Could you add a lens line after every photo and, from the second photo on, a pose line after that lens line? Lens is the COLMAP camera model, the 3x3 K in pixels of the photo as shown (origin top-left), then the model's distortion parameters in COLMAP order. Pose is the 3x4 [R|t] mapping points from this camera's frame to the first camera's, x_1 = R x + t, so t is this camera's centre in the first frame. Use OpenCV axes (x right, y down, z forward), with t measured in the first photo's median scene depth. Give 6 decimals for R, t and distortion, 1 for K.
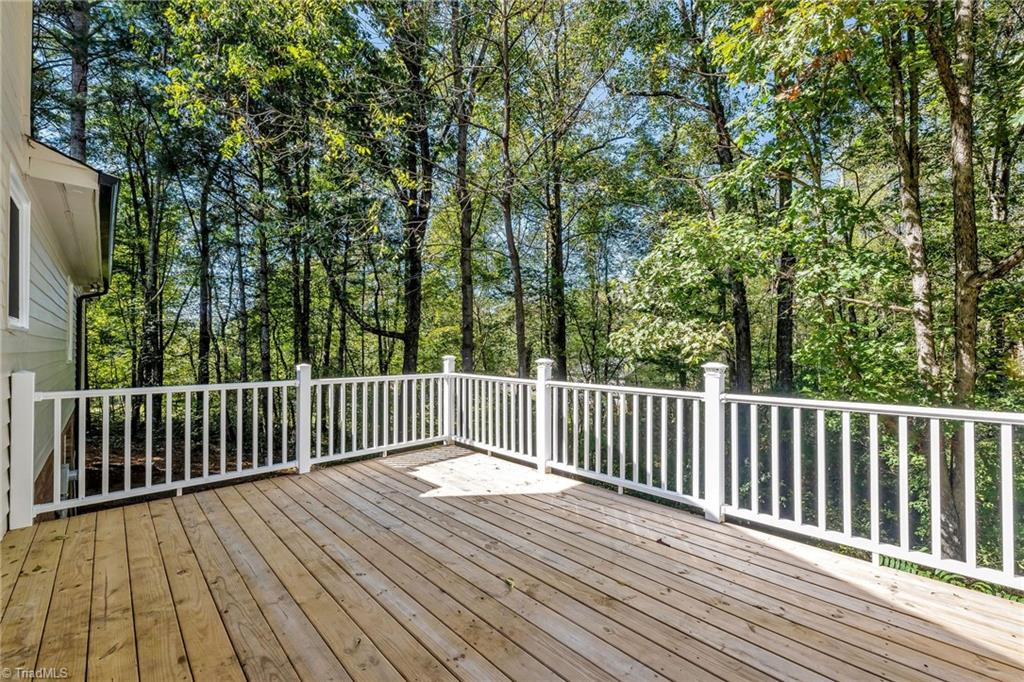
lens RADIAL K [[415.6, 0, 510.4], [0, 415.6, 343.0], [0, 0, 1]] dist [0.011682, 0.000142]
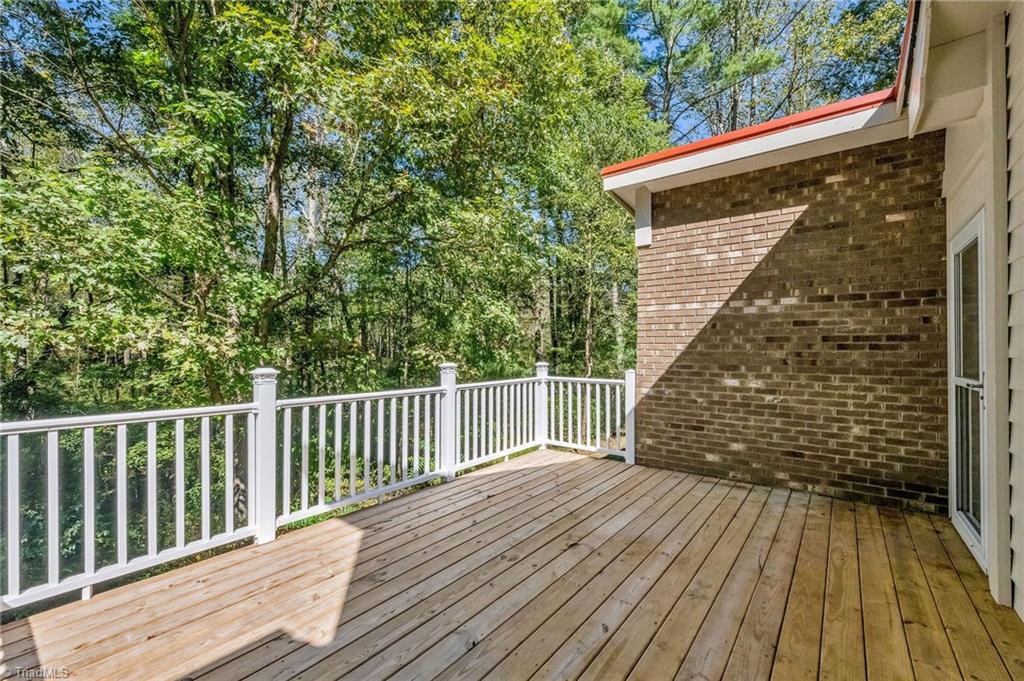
lens RADIAL K [[421.9, 0, 510.8], [0, 421.9, 348.2], [0, 0, 1]] dist [-0.013548, -0.000285]
pose [[-0.133267, 0.015498, 0.990959, -0.918470], [-0.004422, 0.999858, -0.016232, 0.024271], [-0.991070, -0.006545, -0.133180, 1.039963]]
